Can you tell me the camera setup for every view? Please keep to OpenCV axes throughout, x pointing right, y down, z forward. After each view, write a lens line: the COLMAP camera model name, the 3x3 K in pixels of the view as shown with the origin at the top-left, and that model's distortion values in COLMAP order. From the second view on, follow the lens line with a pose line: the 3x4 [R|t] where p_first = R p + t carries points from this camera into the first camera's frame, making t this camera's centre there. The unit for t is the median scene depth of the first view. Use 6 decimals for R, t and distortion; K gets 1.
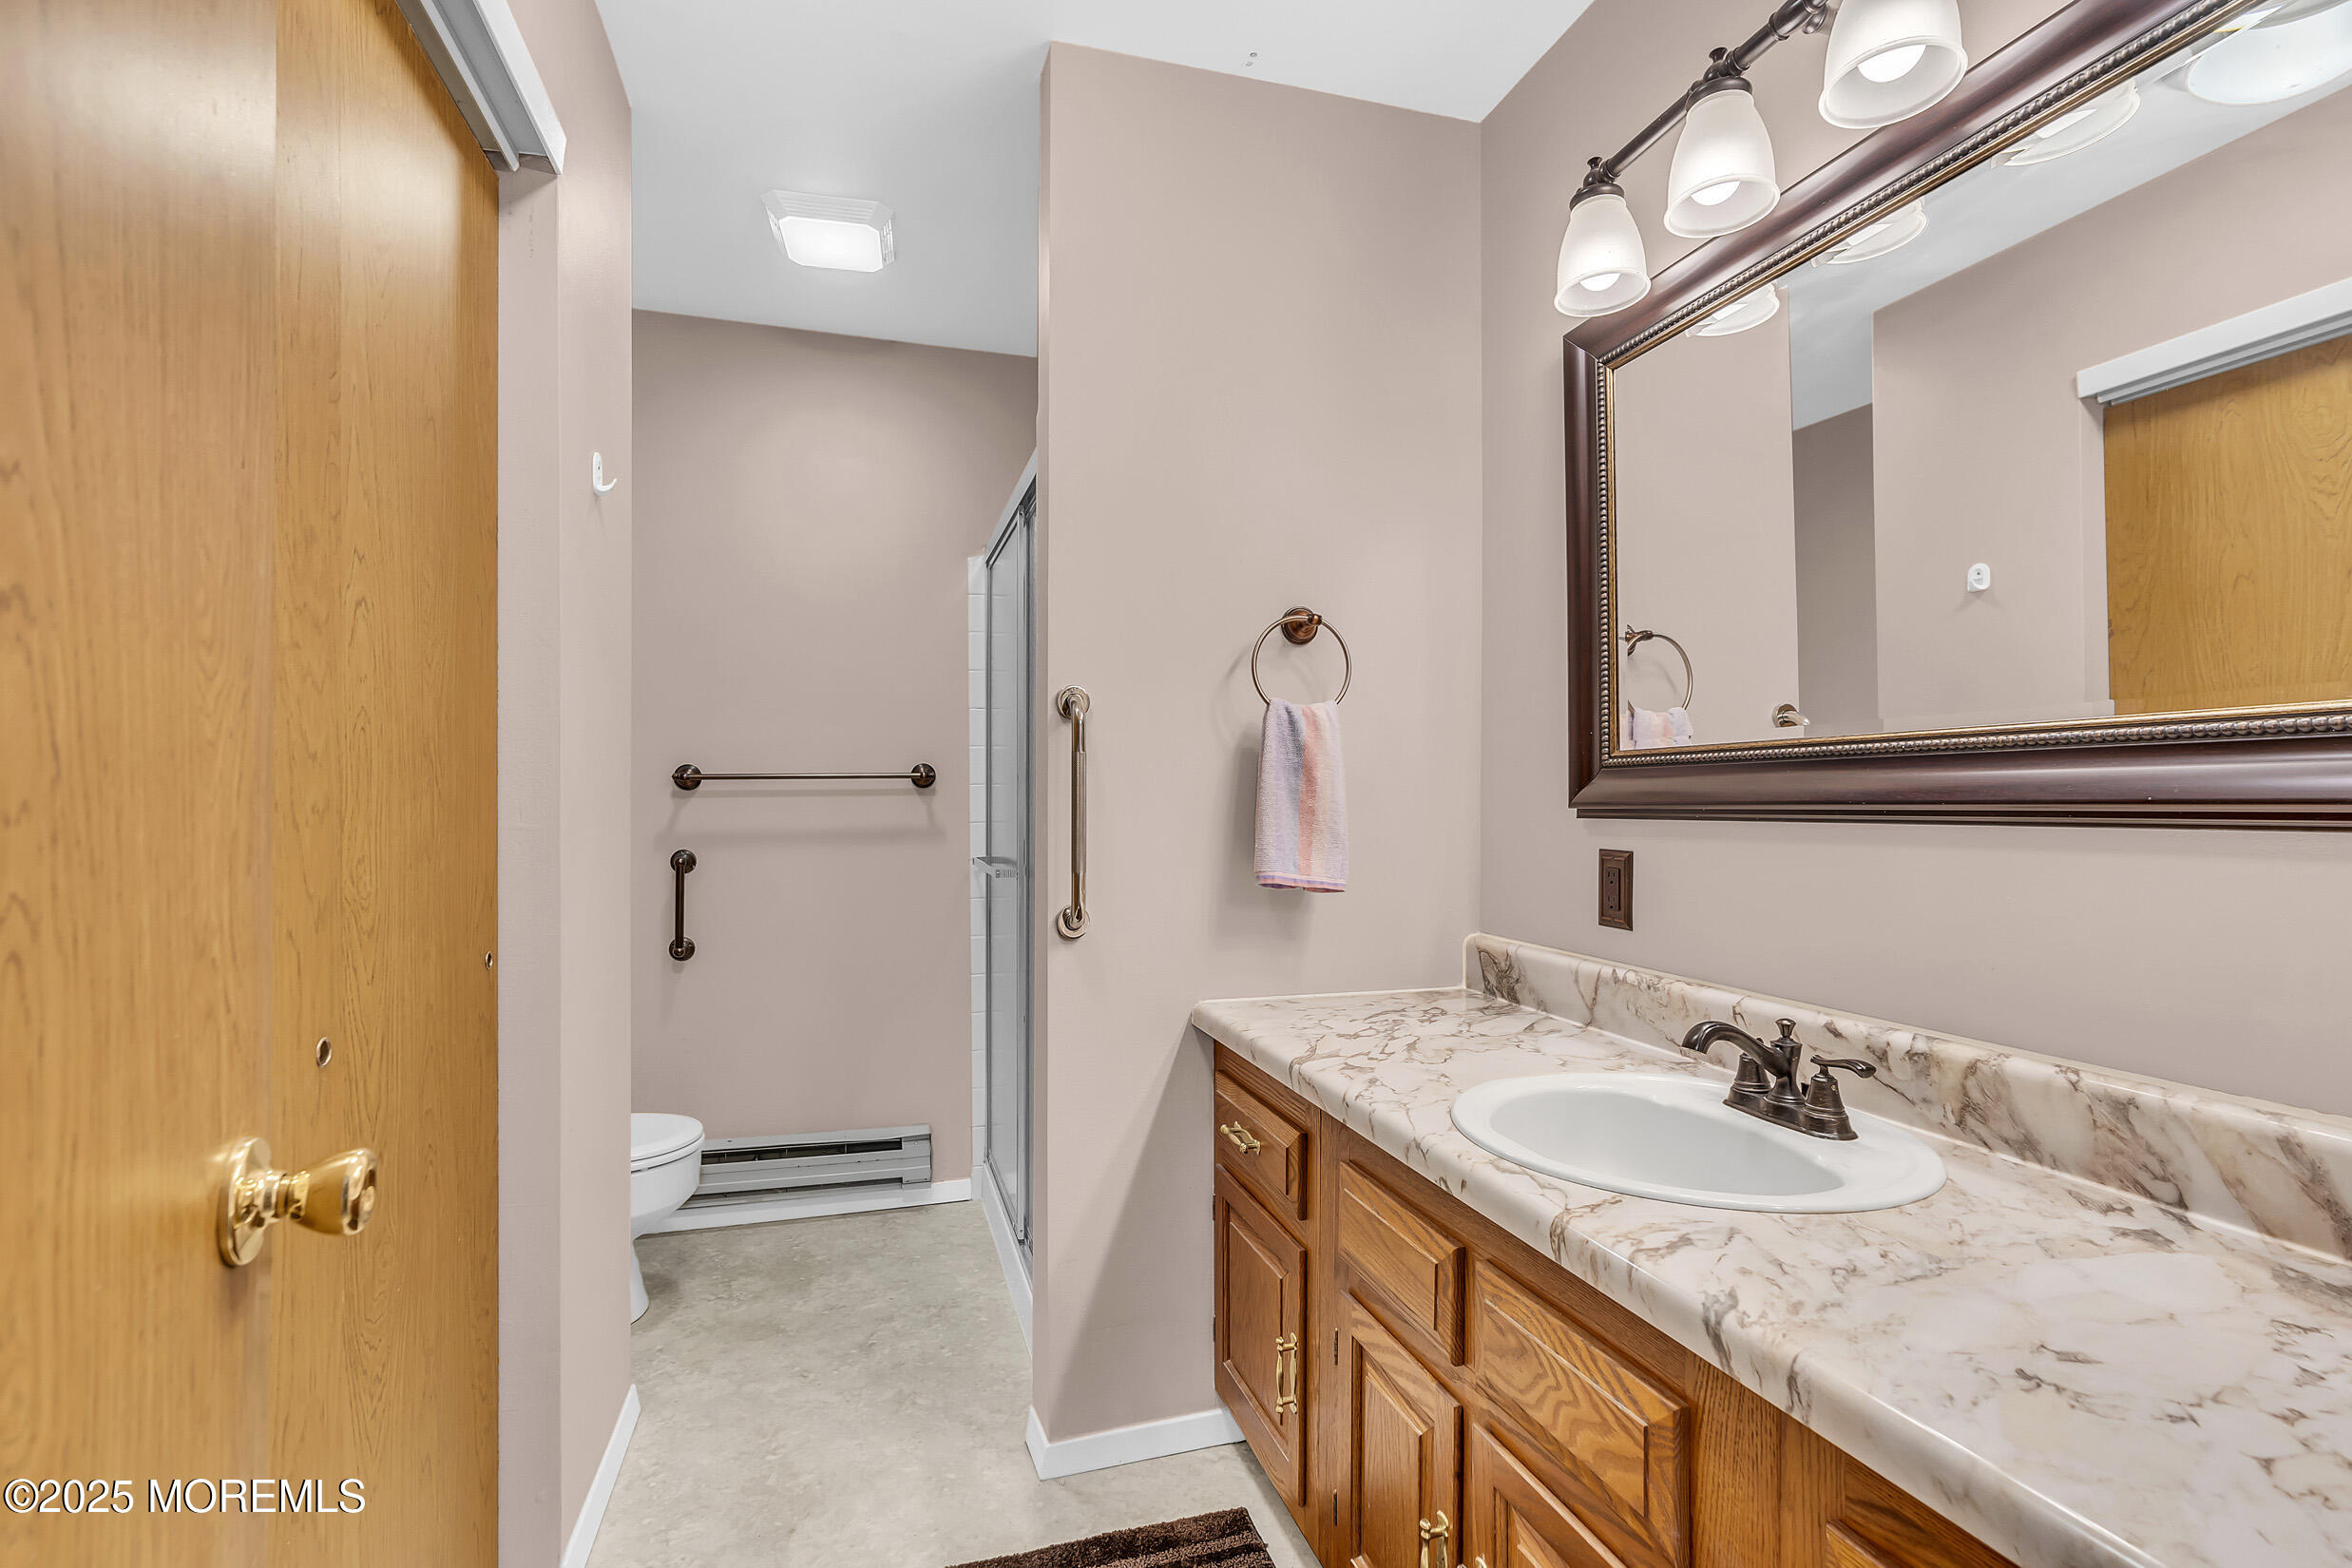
lens RADIAL K [[1074.3, 0, 1172.8], [0, 1074.3, 780.4], [0, 0, 1]] dist [-0.009700, 0.004280]
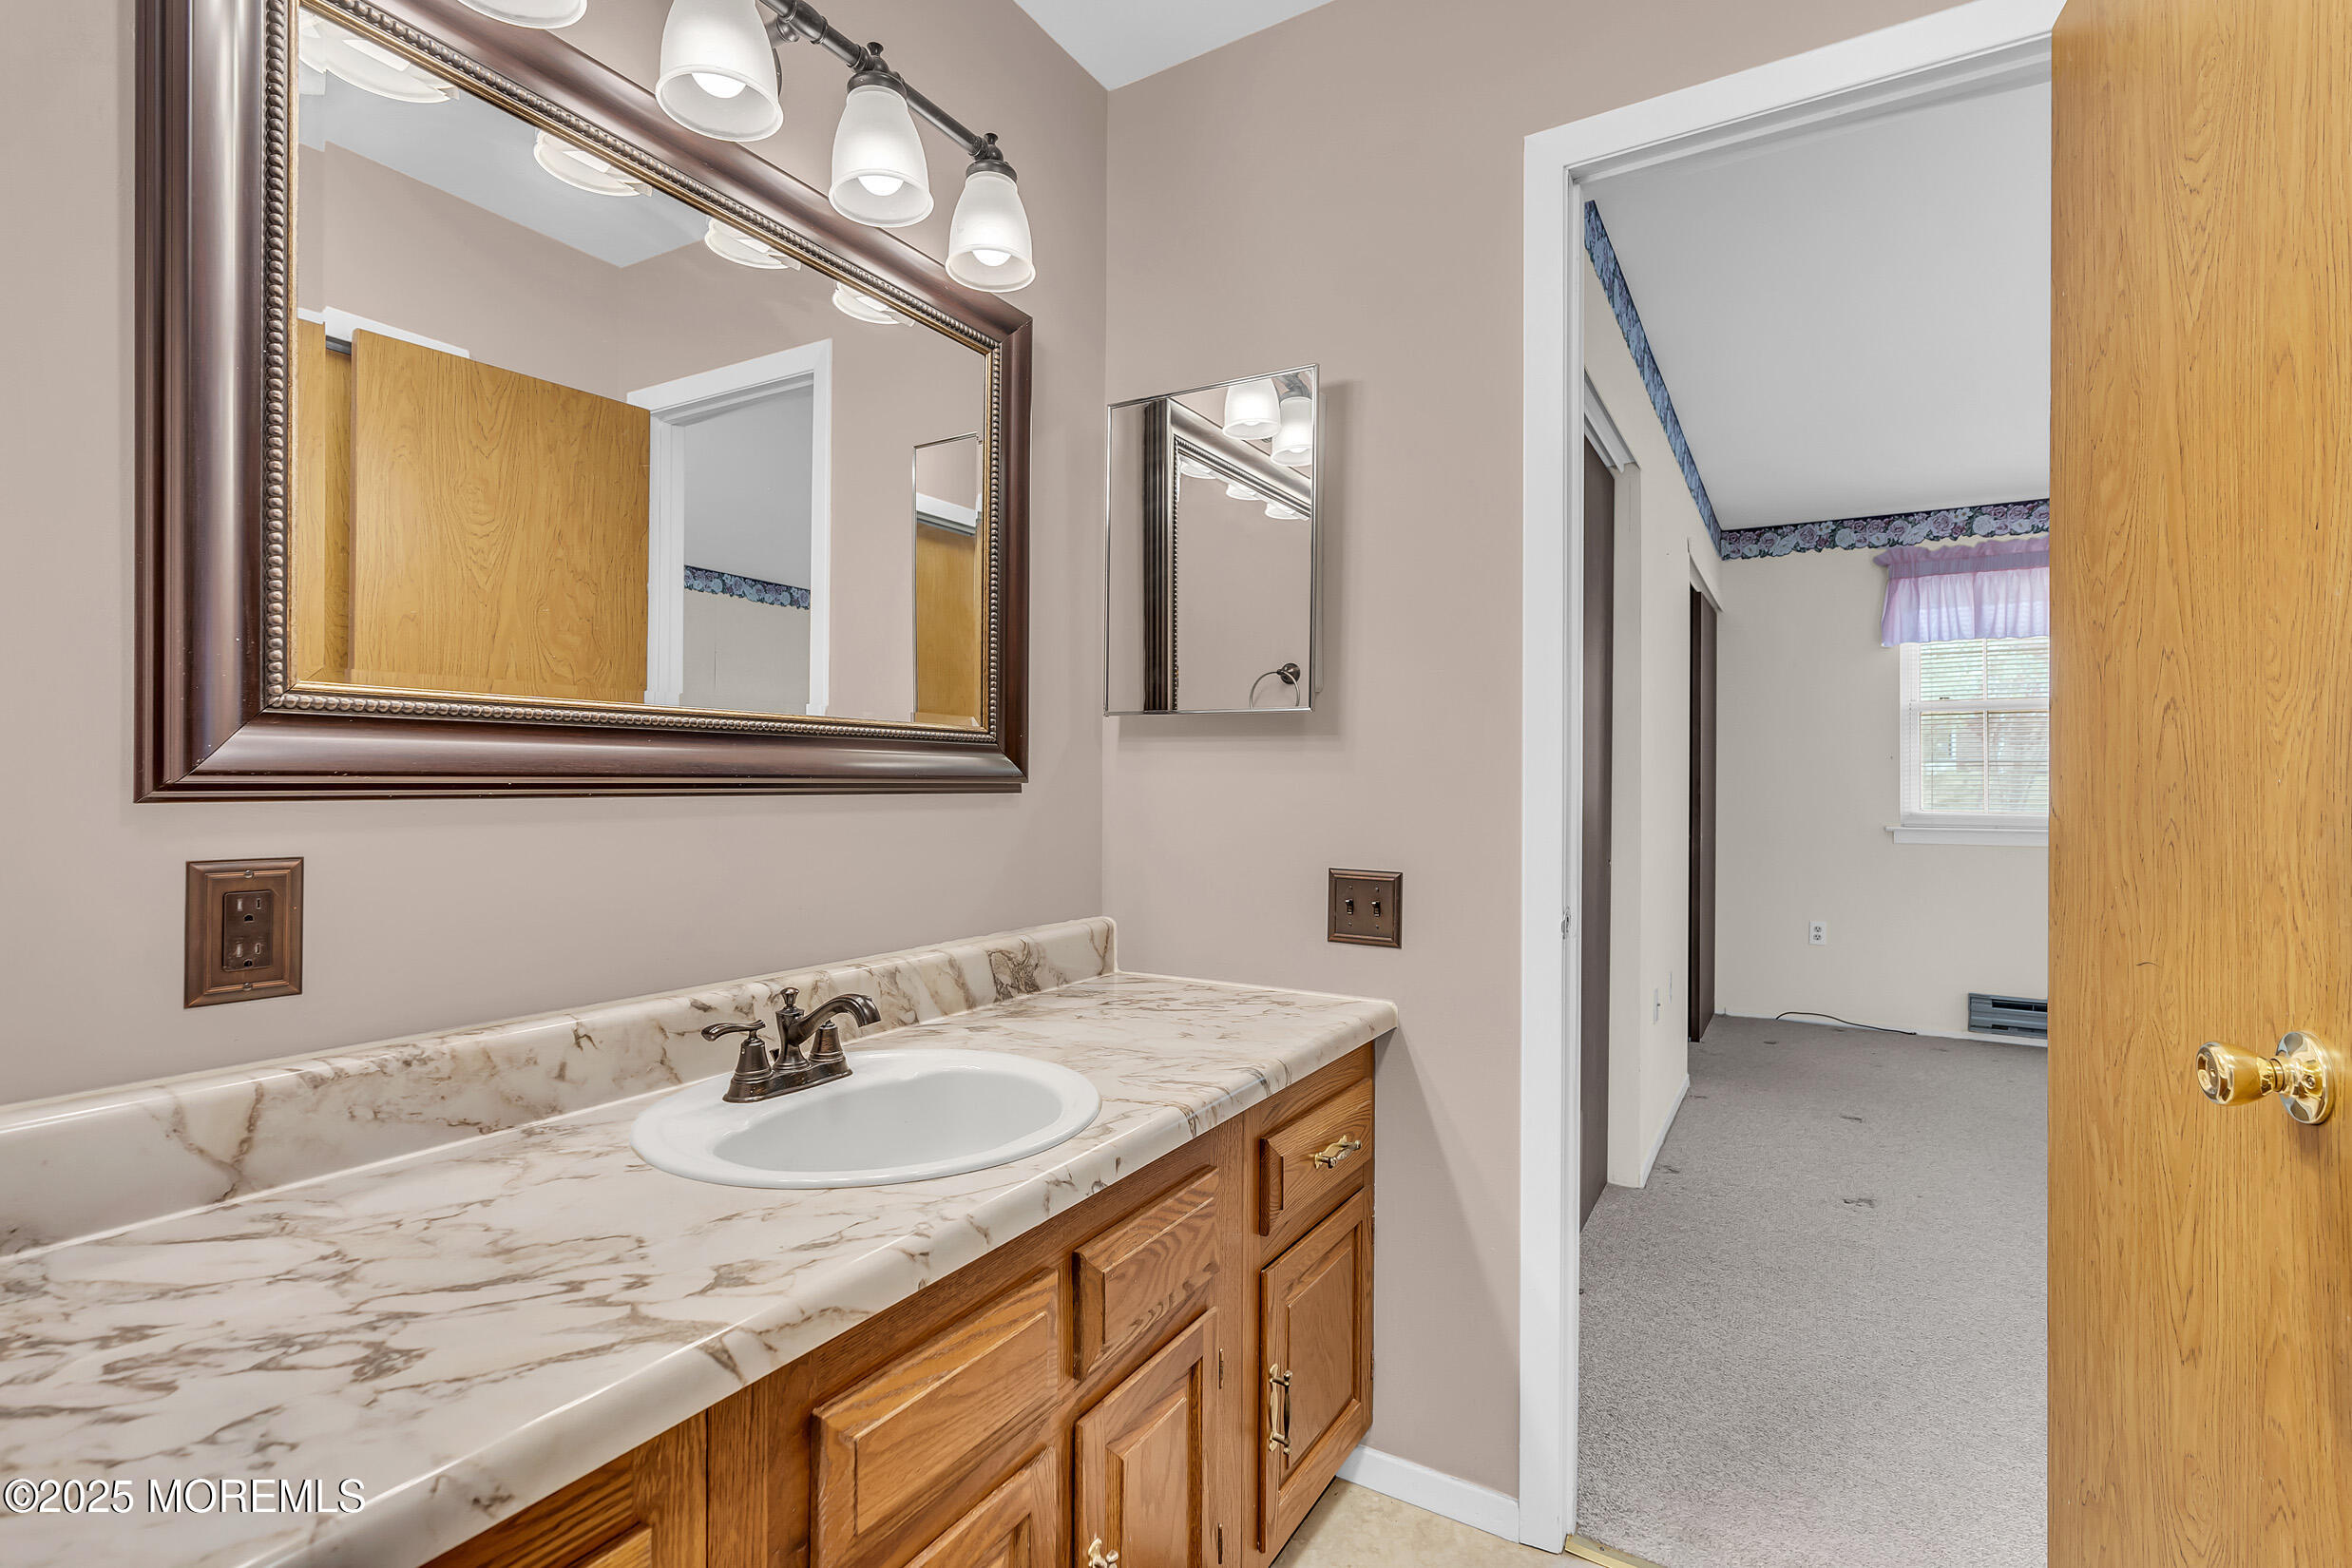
lens RADIAL K [[1092.3, 0, 1172.3], [0, 1092.3, 769.9], [0, 0, 1]] dist [-0.010622, 0.004865]
pose [[-0.673465, 0.004426, 0.739206, -0.321824], [-0.020244, 0.999497, -0.024429, 0.023813], [-0.738942, -0.031417, -0.673037, 1.044387]]
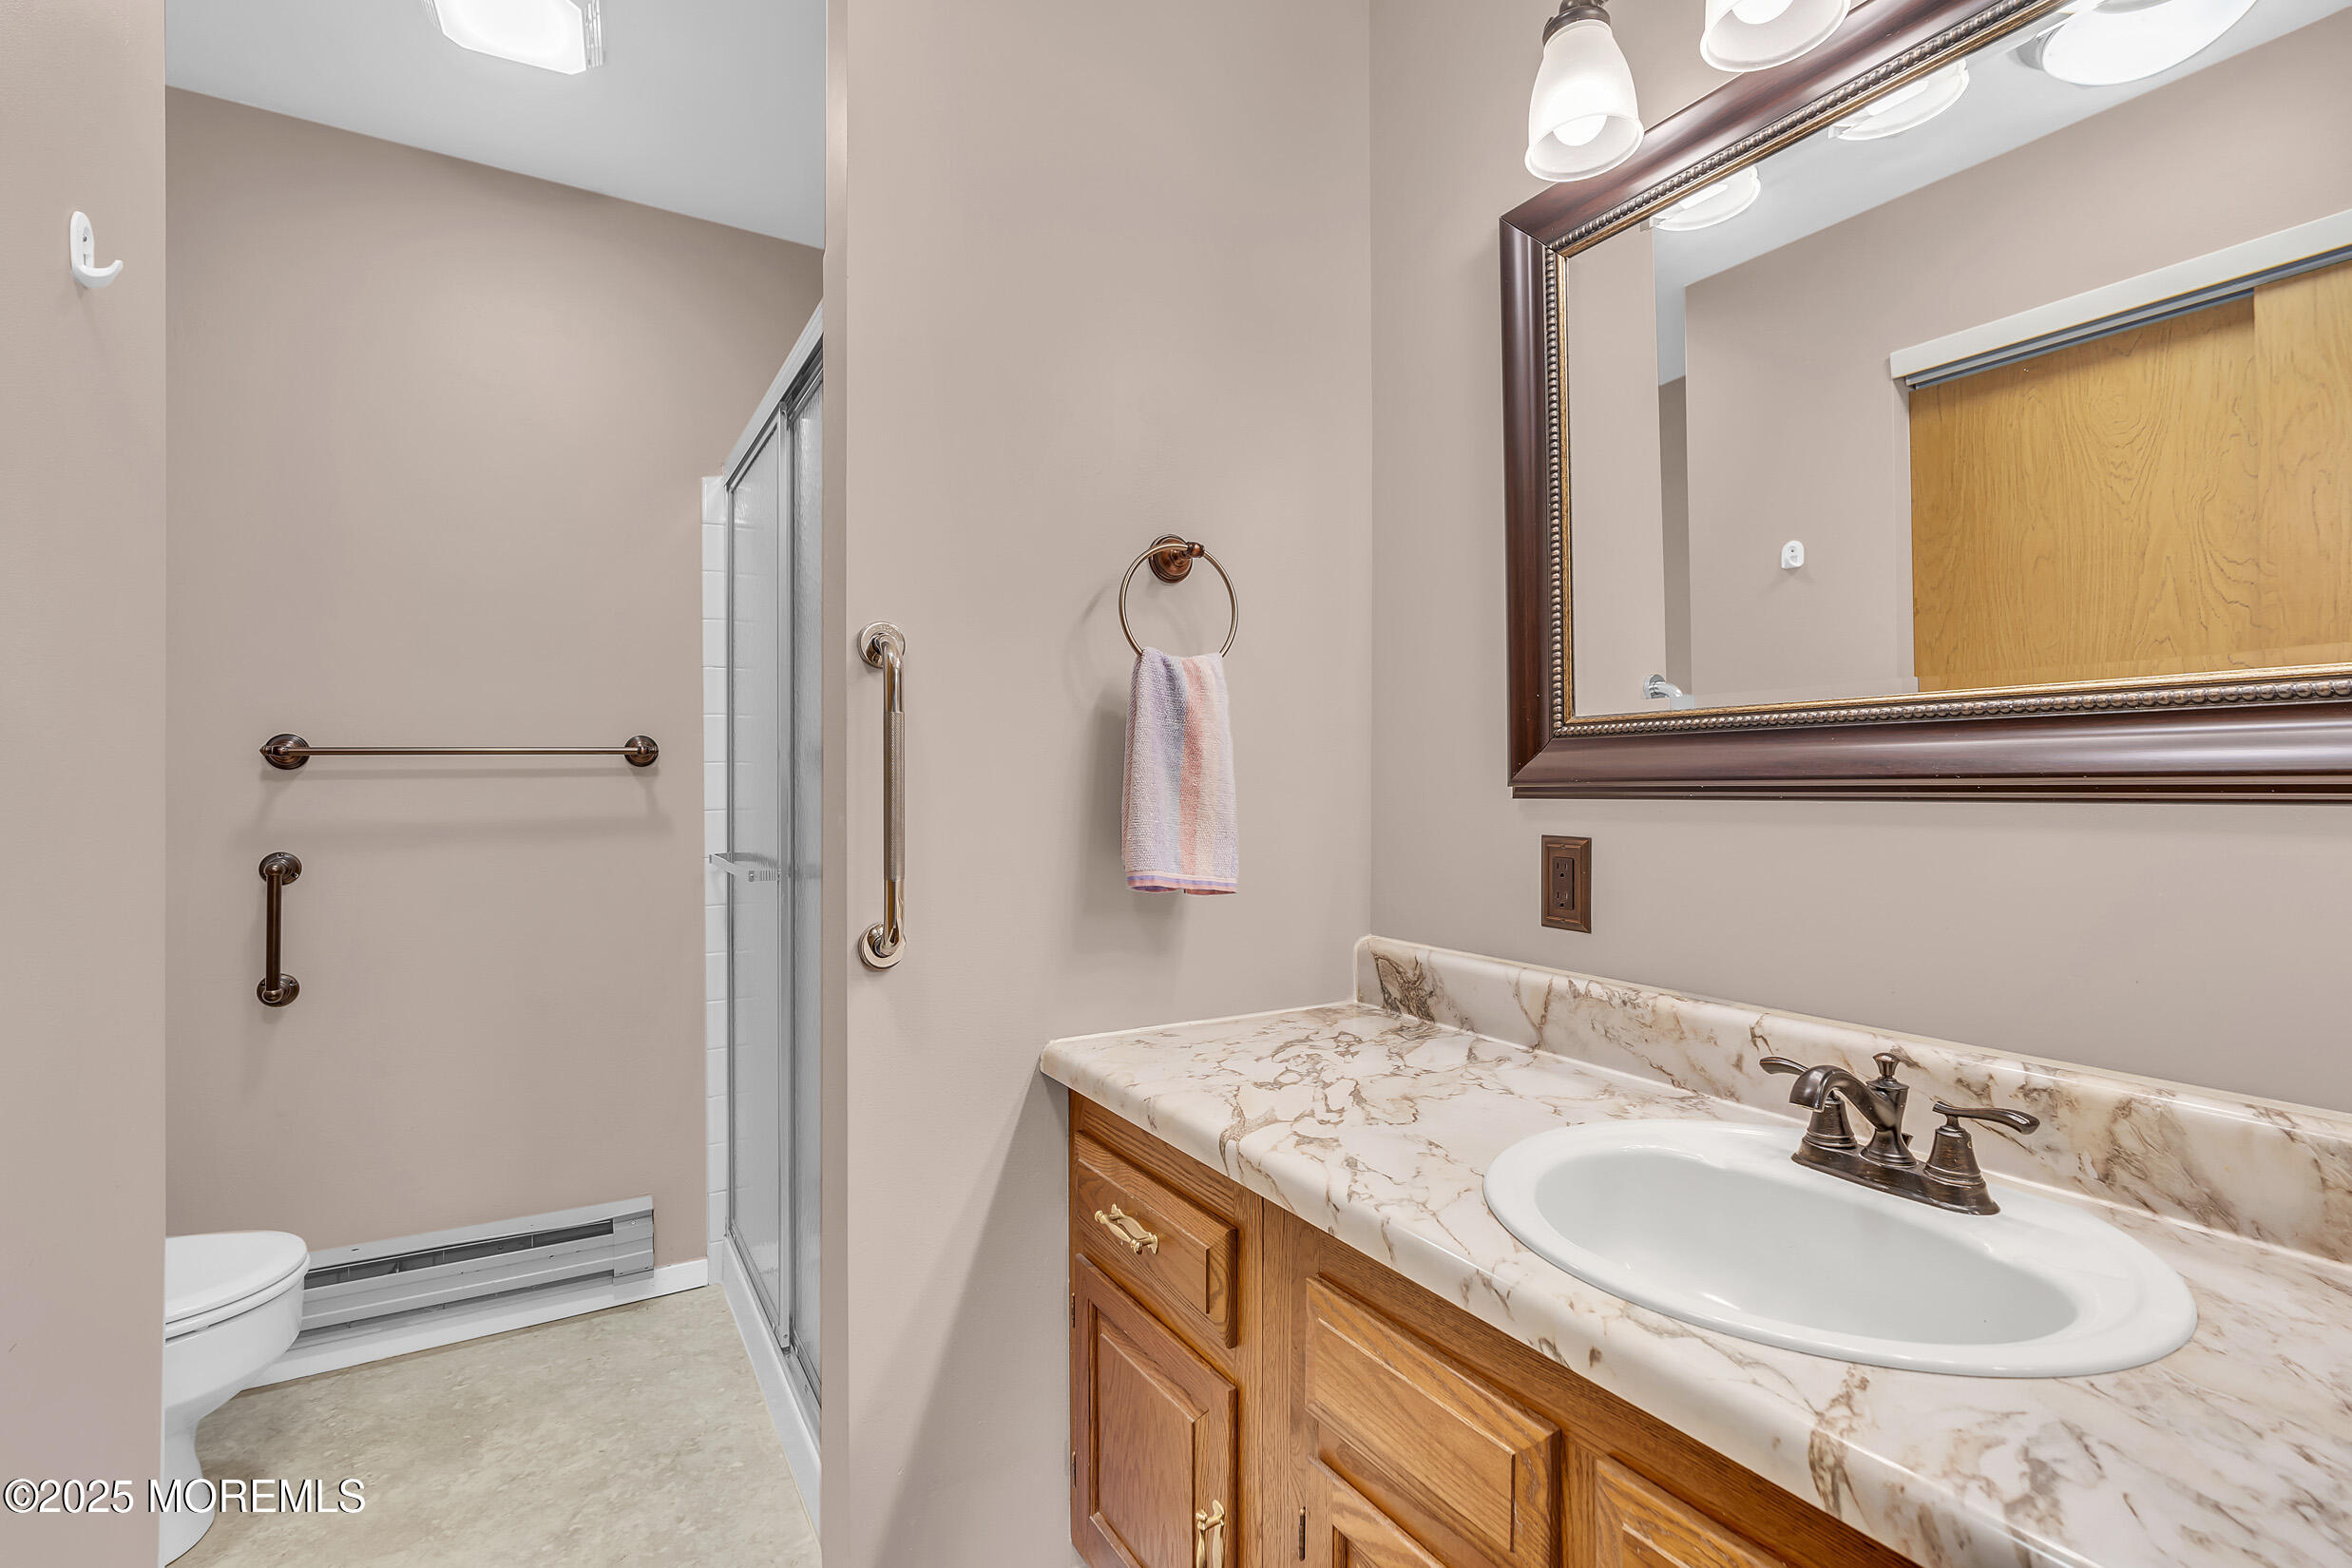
lens RADIAL K [[1077.9, 0, 1171.9], [0, 1077.9, 765.3], [0, 0, 1]] dist [-0.007510, 0.004339]
pose [[0.969906, -0.000678, 0.243480, -0.089282], [0.000075, 0.999997, 0.002483, 0.007890], [-0.243481, -0.002390, 0.969903, 0.267621]]
